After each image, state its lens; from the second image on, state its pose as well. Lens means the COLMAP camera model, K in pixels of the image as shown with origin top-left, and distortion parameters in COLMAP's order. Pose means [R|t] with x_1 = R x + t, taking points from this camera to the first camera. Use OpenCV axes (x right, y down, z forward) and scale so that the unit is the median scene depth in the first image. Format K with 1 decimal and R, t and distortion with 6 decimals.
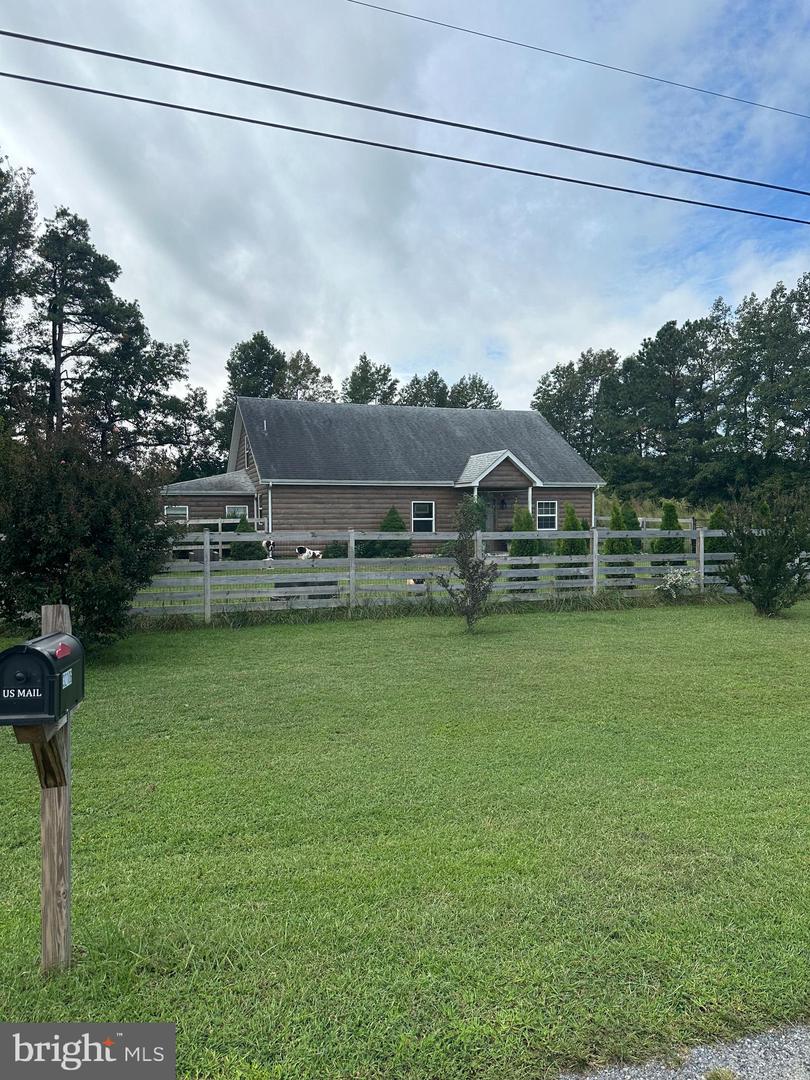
lens RADIAL K [[752.8, 0, 445.0], [0, 752.8, 540.1], [0, 0, 1]] dist [0.003479, -0.076032]
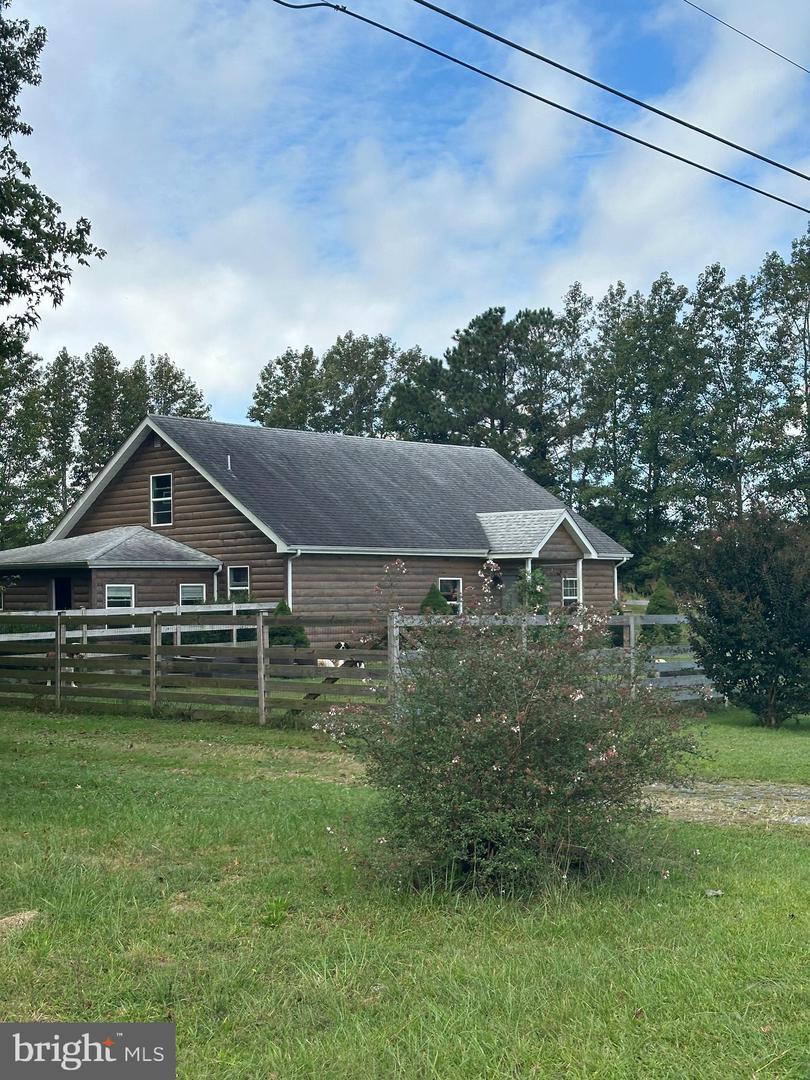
lens RADIAL K [[1487.9, 0, 405.0], [0, 1487.9, 540.0], [0, 0, 1]] dist [0.184224, -0.337633]
pose [[0.872919, 0.016412, 0.487590, -0.448112], [0.018090, 0.997658, -0.065966, 0.002322], [-0.487530, 0.066404, 0.870577, -0.115209]]
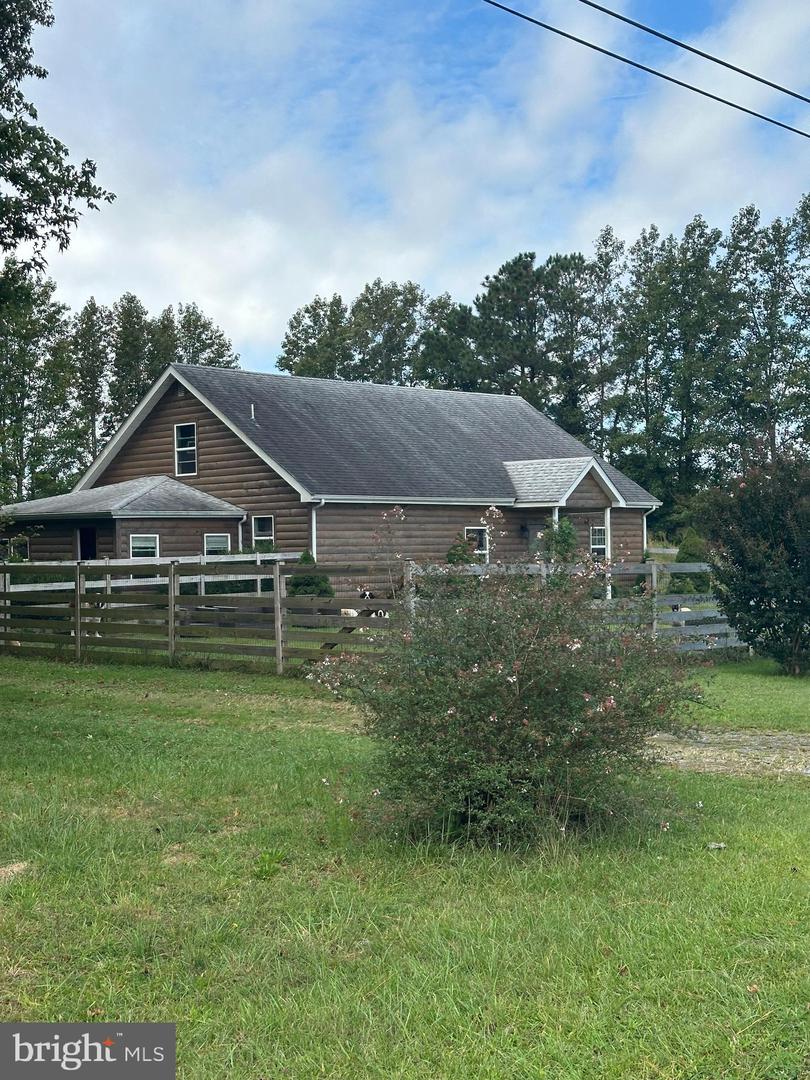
lens RADIAL K [[1487.9, 0, 405.0], [0, 1487.9, 540.0], [0, 0, 1]] dist [0.184224, -0.337633]
pose [[0.884264, -0.002877, 0.466978, -0.440748], [0.020661, 0.999243, -0.032967, 0.002619], [-0.466530, 0.038799, 0.883654, -0.113017]]
